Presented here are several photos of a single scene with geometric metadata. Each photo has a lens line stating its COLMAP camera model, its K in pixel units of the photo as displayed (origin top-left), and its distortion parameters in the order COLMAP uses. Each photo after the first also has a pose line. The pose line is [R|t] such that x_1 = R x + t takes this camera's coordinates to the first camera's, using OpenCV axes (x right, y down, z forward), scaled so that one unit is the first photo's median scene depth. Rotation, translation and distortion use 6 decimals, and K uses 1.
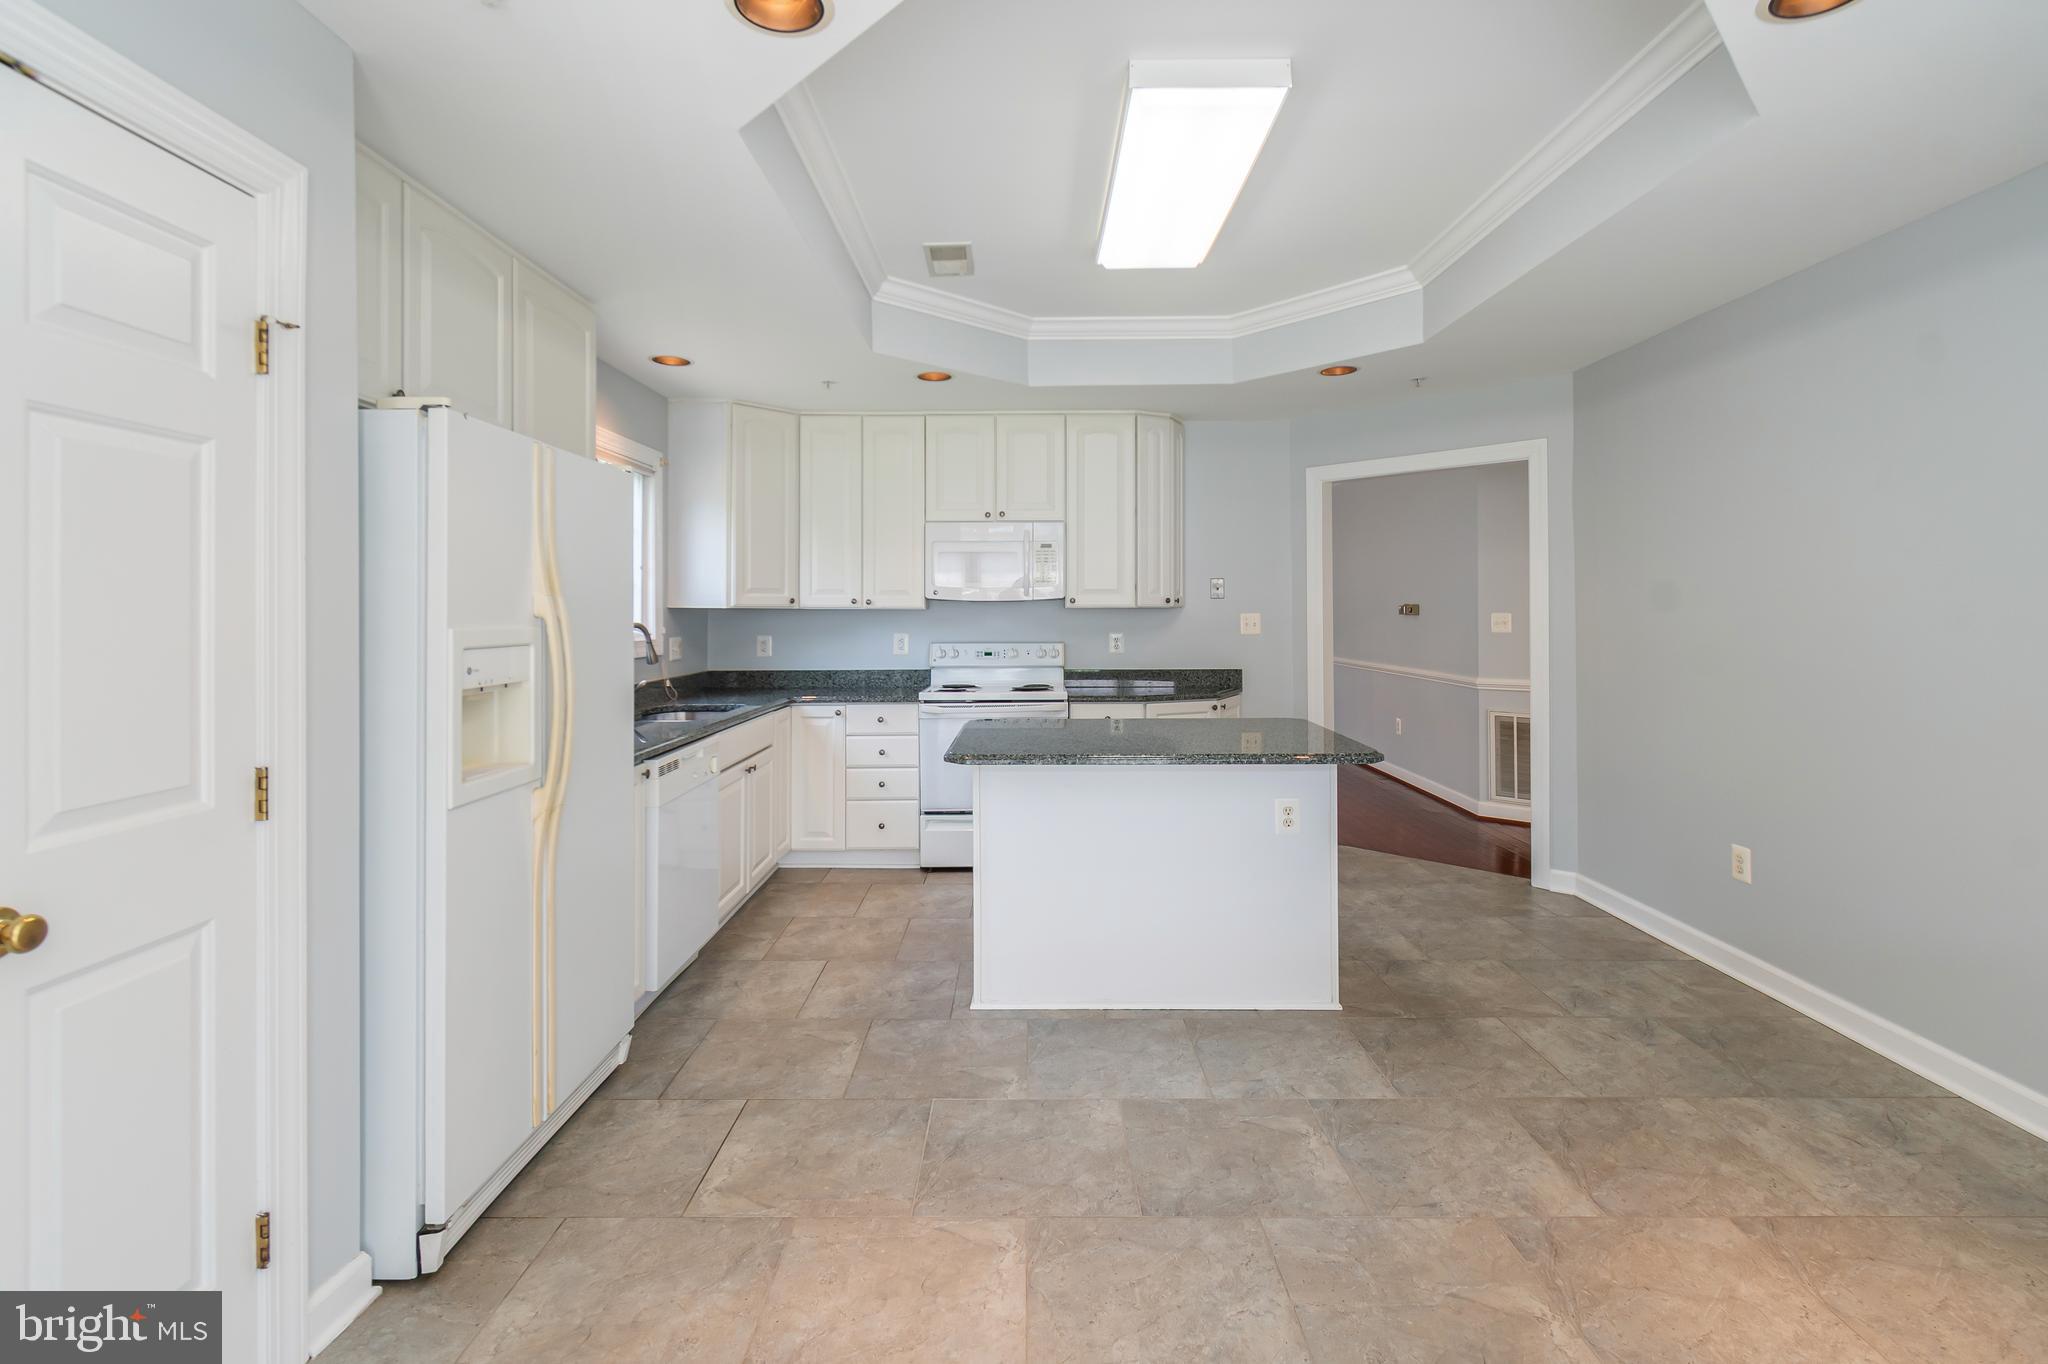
lens RADIAL K [[928.9, 0, 998.7], [0, 928.9, 602.7], [0, 0, 1]] dist [0.003592, -0.002745]
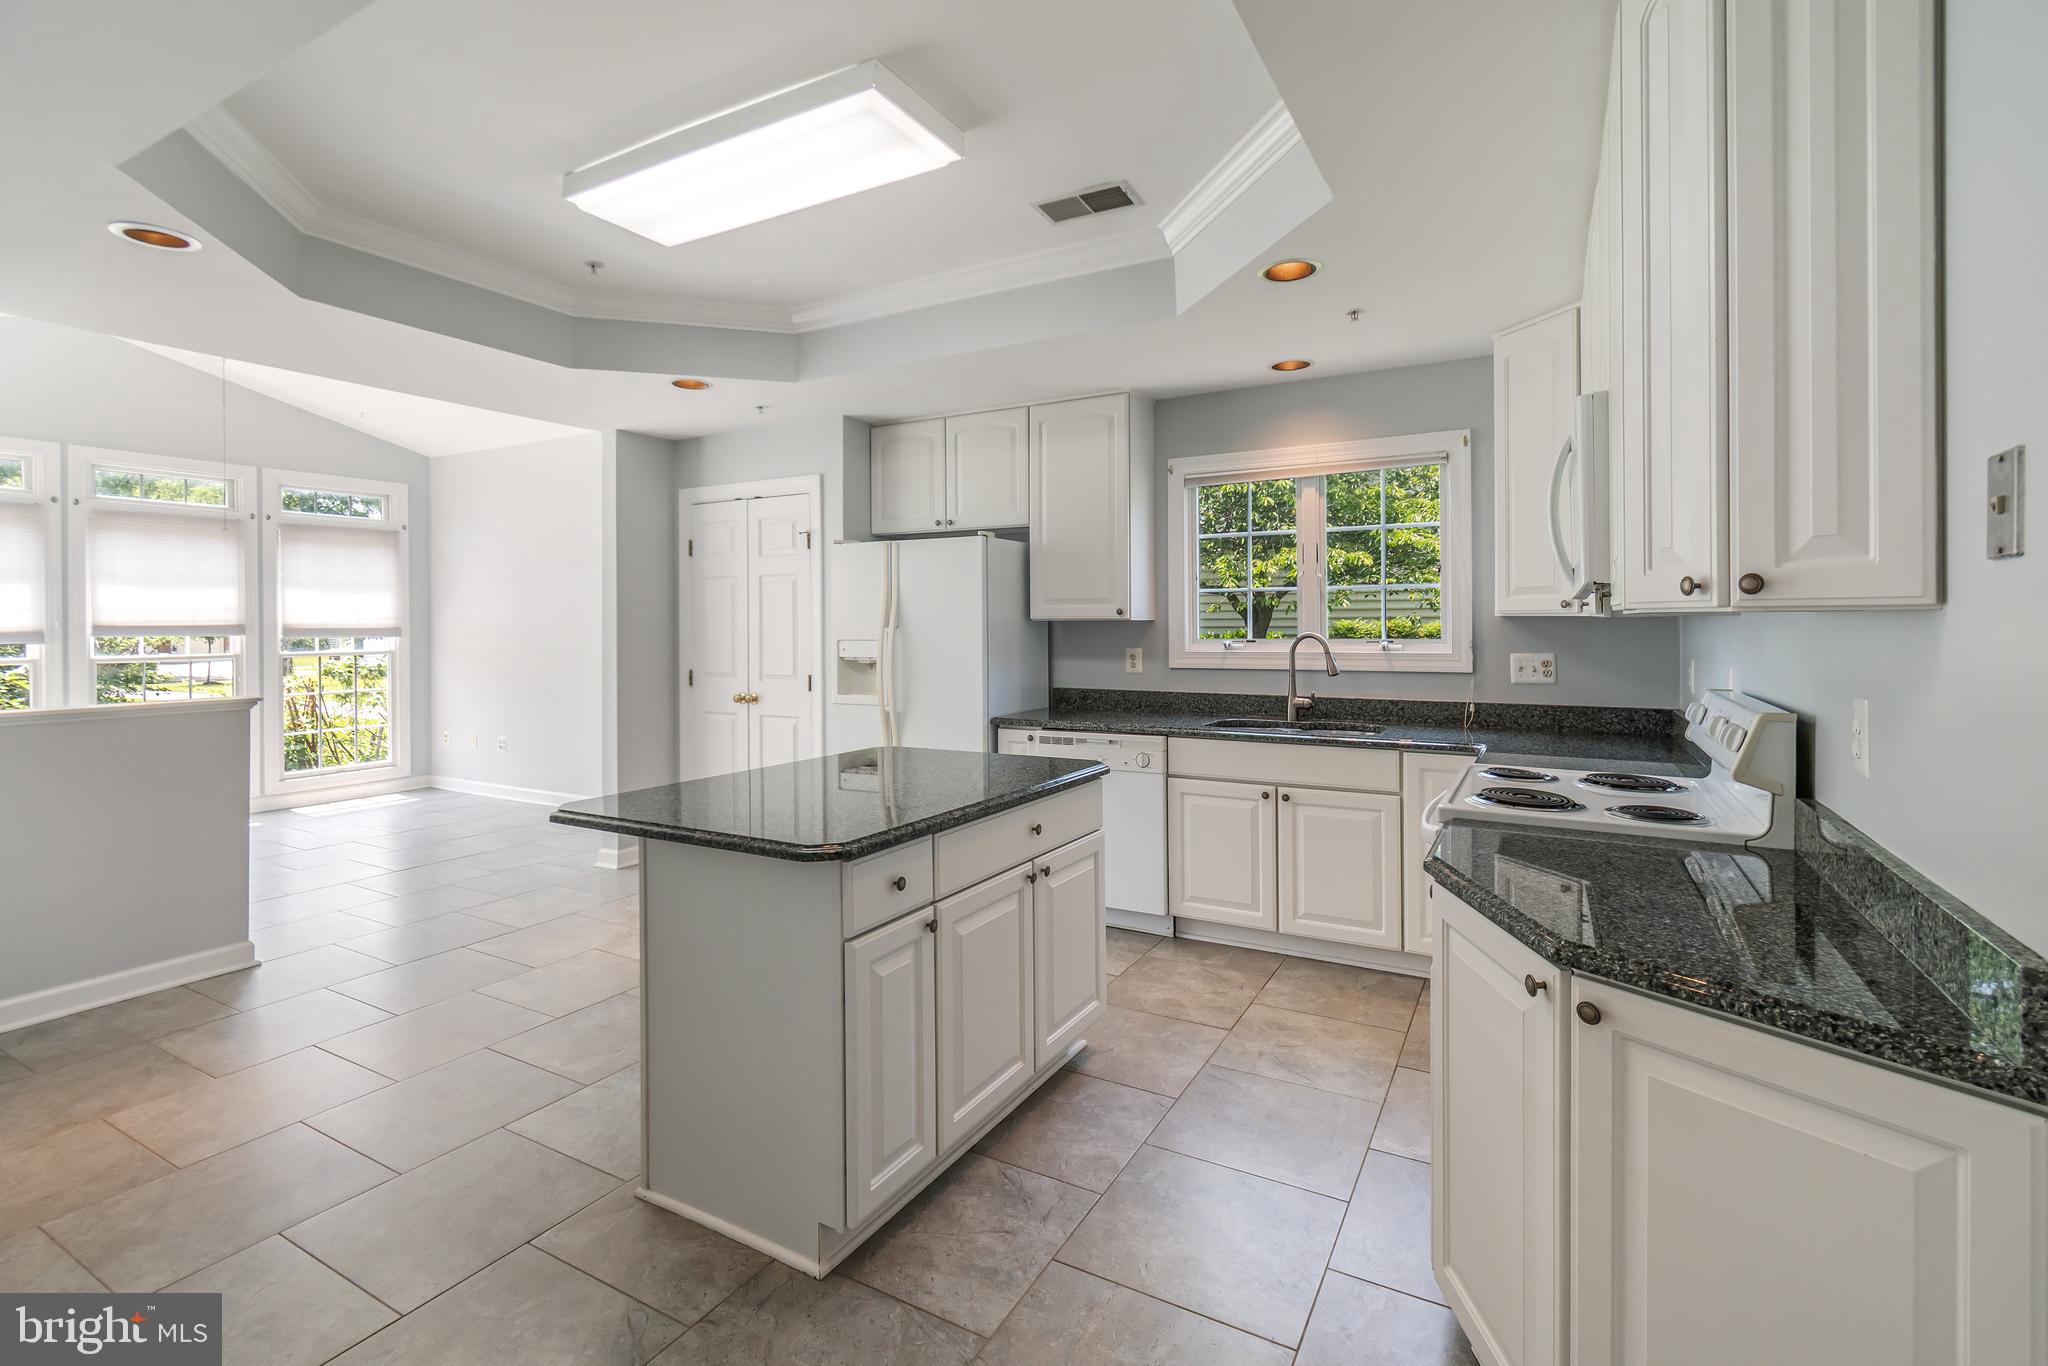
lens RADIAL K [[928.9, 0, 1026.9], [0, 928.9, 633.3], [0, 0, 1]] dist [0.003592, -0.002745]
pose [[-0.451910, 0.015851, -0.891923, 0.849407], [0.016352, 0.999821, 0.009484, 0.009676], [0.891913, -0.010299, -0.452089, 1.566760]]
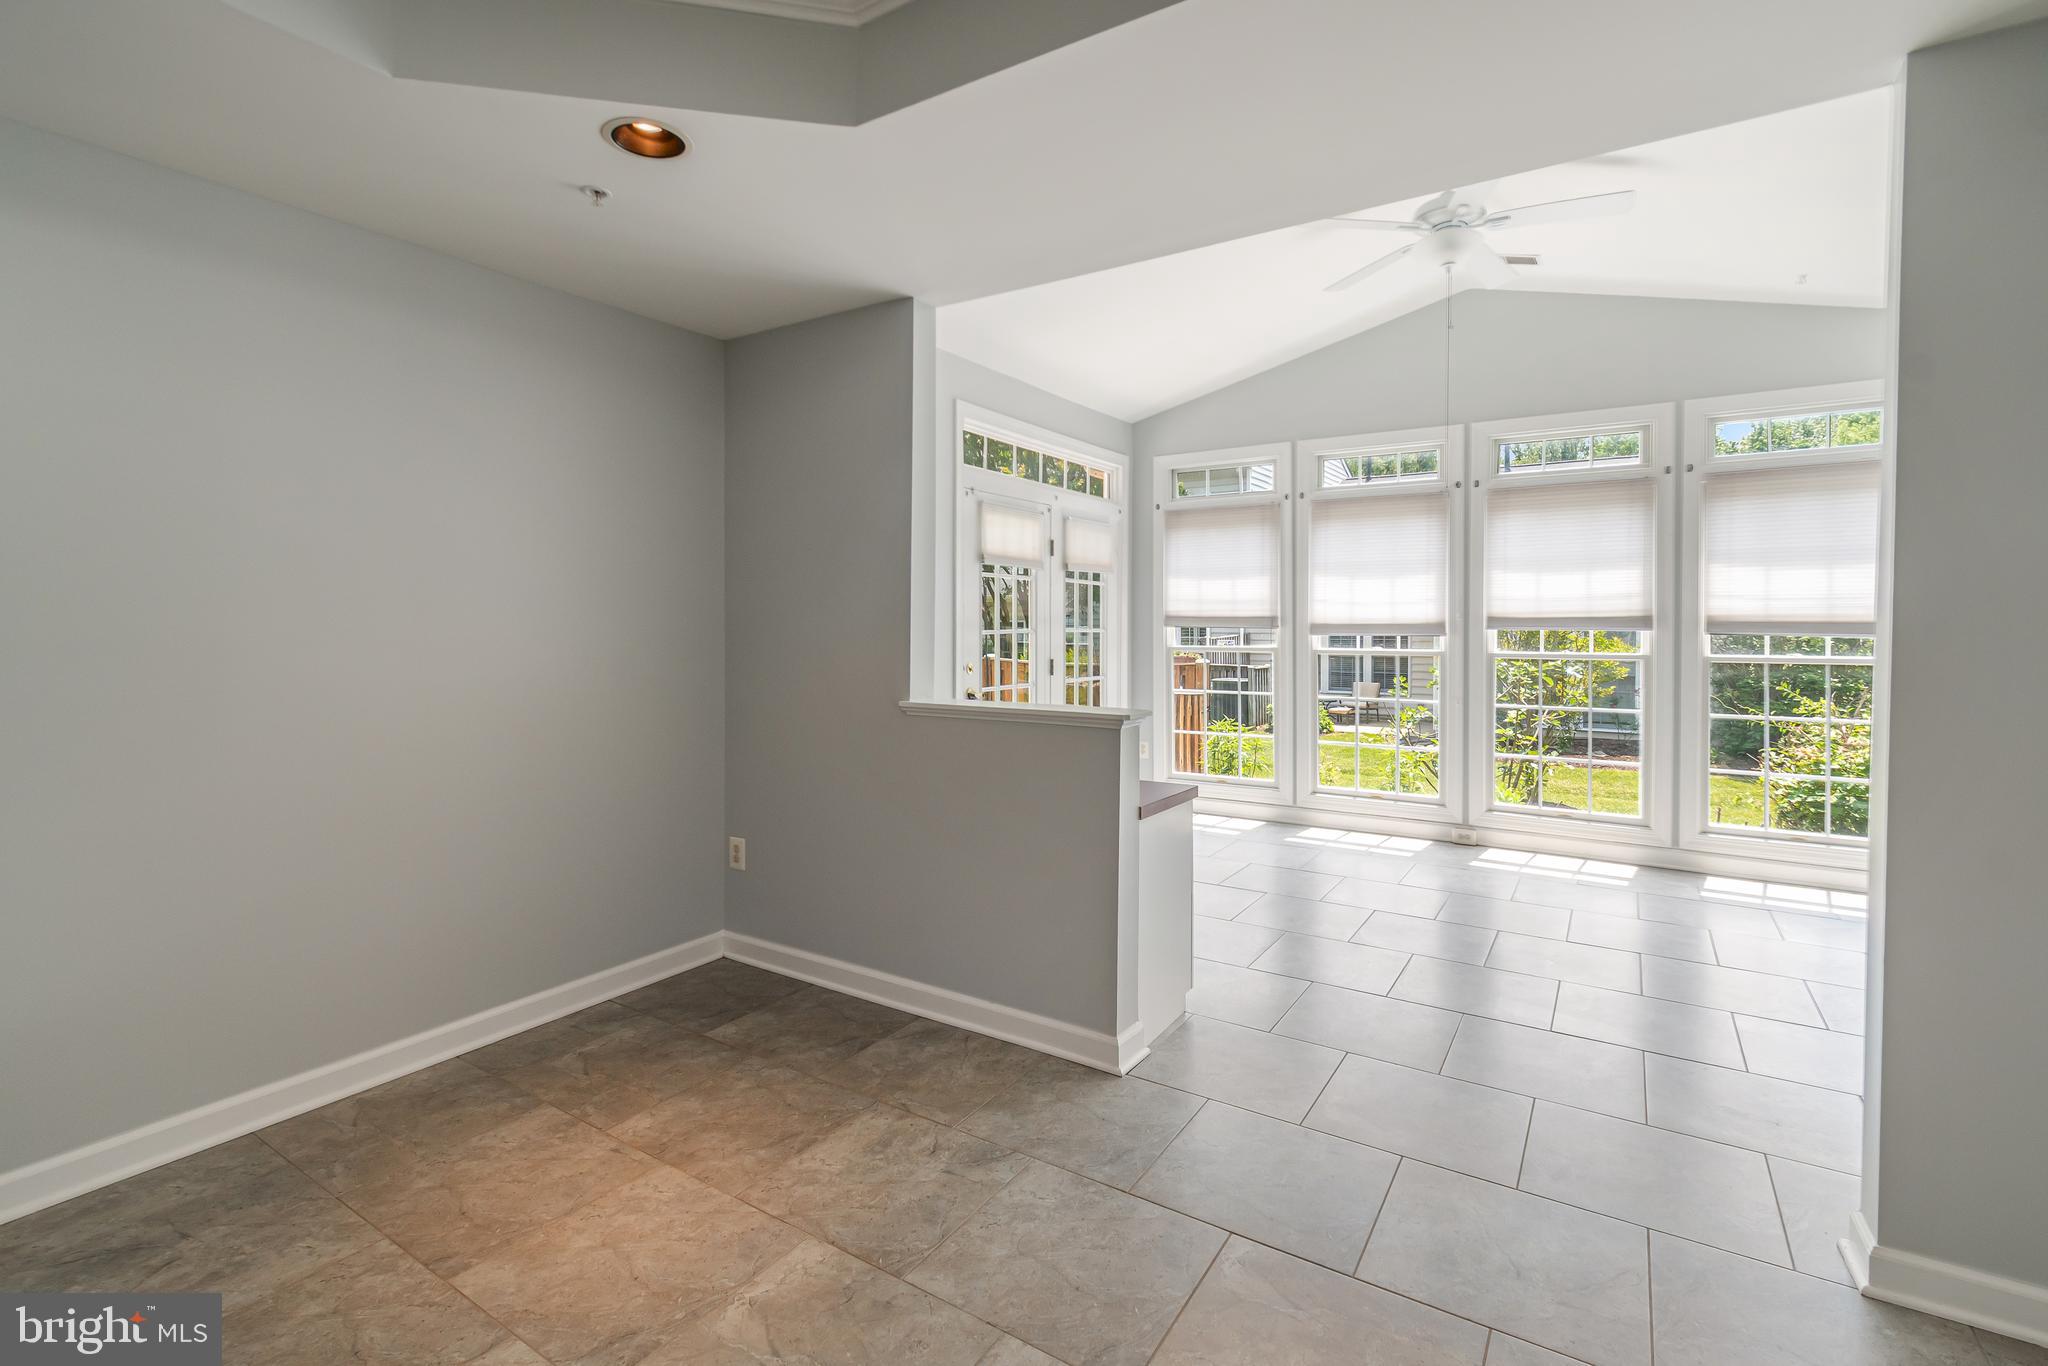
lens RADIAL K [[928.9, 0, 1033.8], [0, 928.9, 642.5], [0, 0, 1]] dist [0.003592, -0.002745]
pose [[-0.858011, -0.008140, 0.513566, -0.120805], [-0.001930, 0.999918, 0.012625, 0.008385], [-0.513627, 0.009841, -0.857957, 0.951804]]
